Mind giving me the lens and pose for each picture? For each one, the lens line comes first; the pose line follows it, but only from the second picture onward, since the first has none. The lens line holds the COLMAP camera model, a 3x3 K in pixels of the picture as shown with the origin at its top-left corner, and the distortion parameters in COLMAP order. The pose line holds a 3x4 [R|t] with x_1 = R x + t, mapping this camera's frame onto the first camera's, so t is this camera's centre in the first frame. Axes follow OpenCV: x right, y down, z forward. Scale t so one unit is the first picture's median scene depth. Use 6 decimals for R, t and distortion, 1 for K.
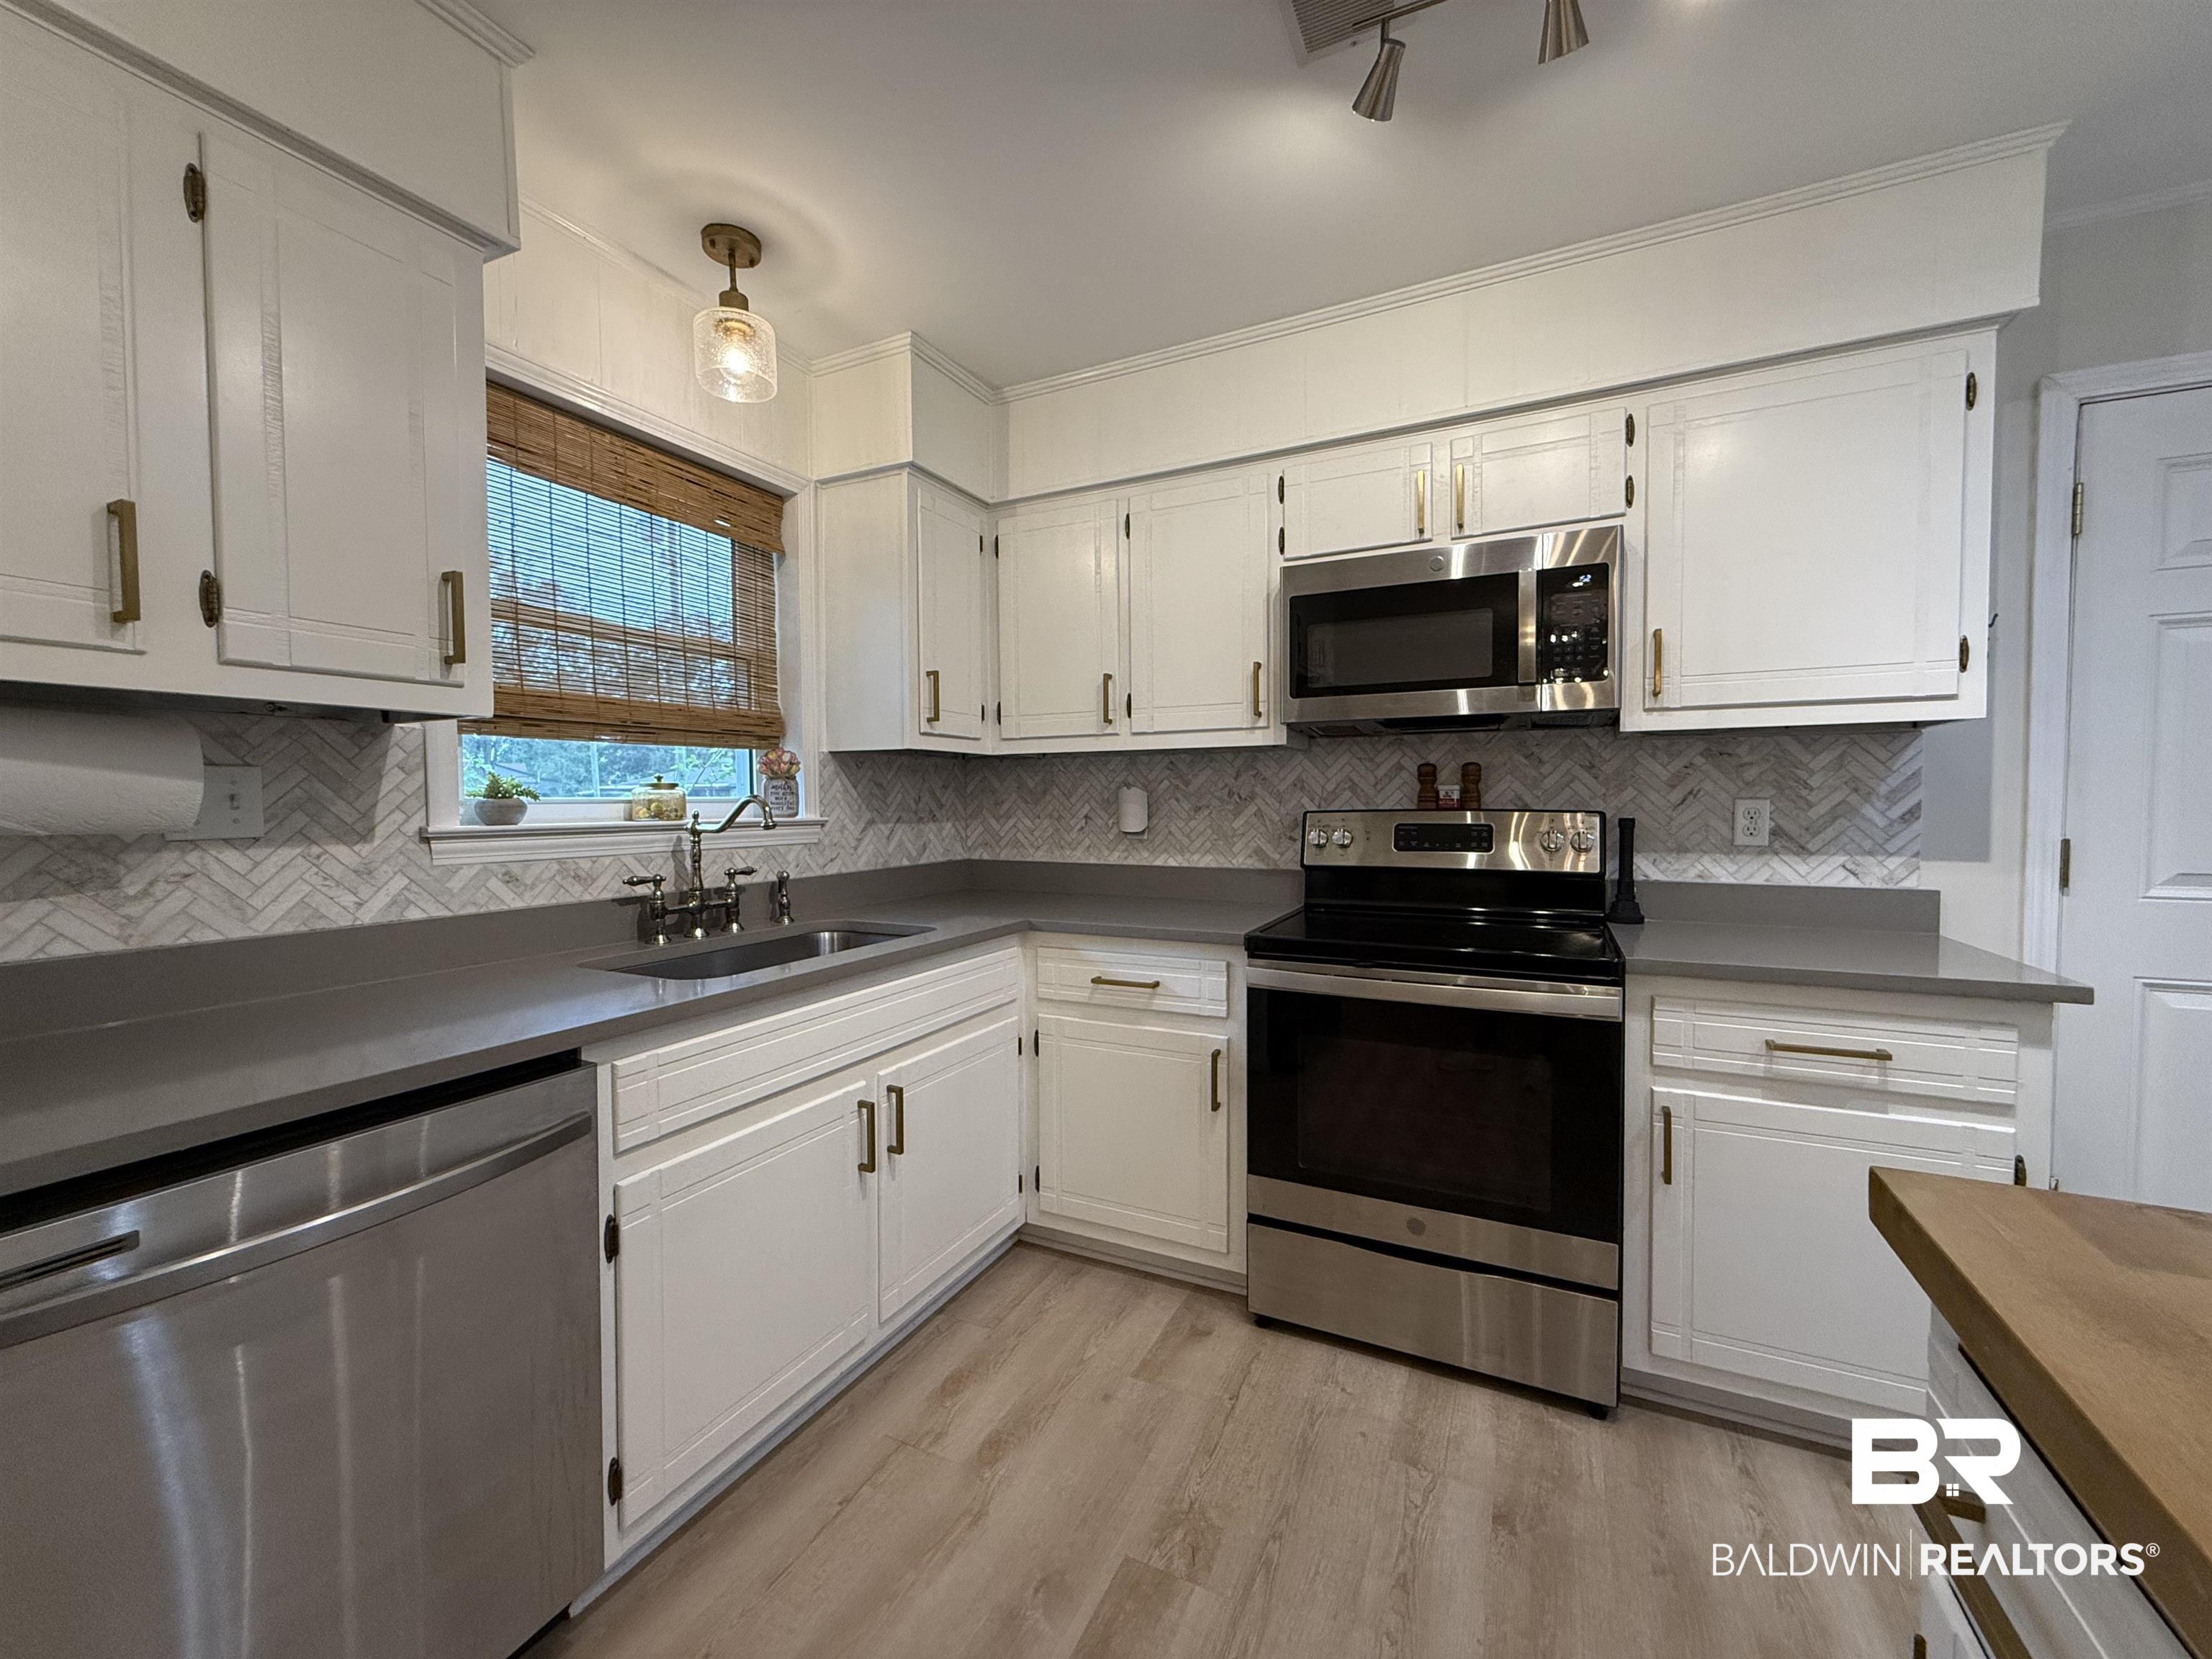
lens RADIAL K [[883.5, 0, 1101.1], [0, 883.5, 828.8], [0, 0, 1]] dist [0.000377, 0.000103]
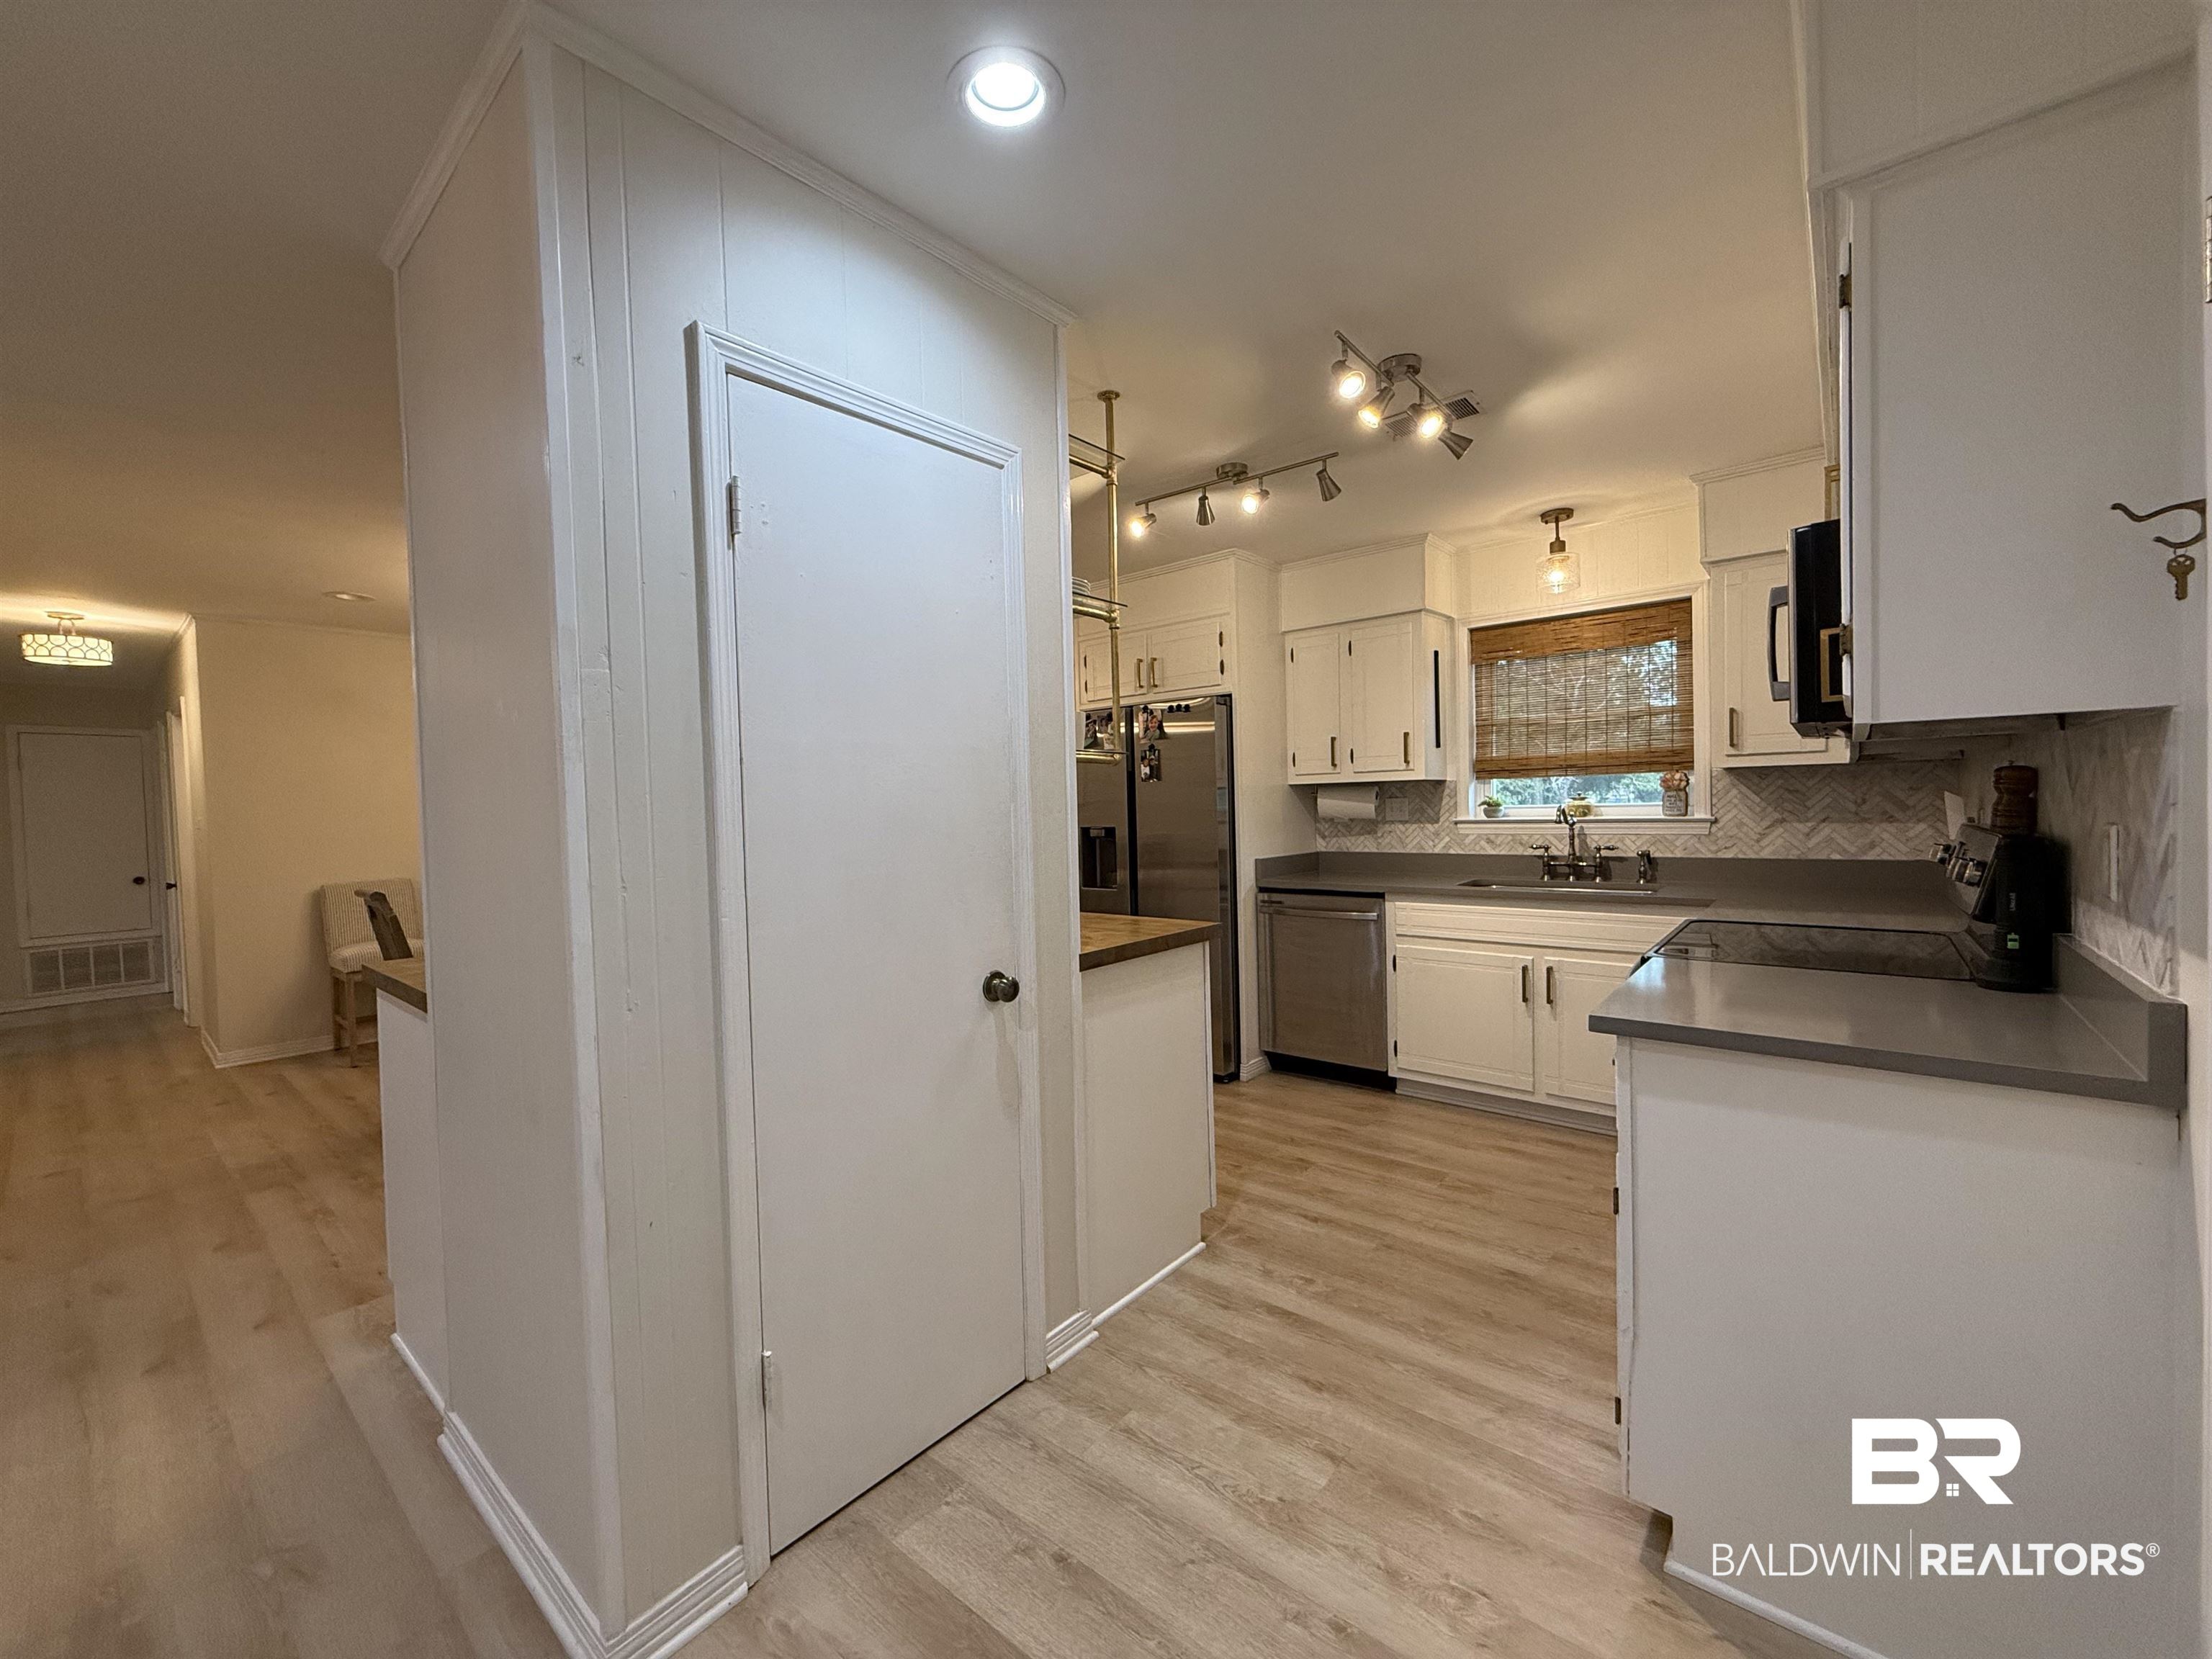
lens RADIAL K [[883.5, 0, 1101.1], [0, 883.5, 828.8], [0, 0, 1]] dist [0.000377, 0.000103]
pose [[-0.237315, 0.036894, -0.970732, 1.501976], [-0.006126, 0.999202, 0.039473, -0.050802], [0.971413, 0.015314, -0.236900, 0.455486]]
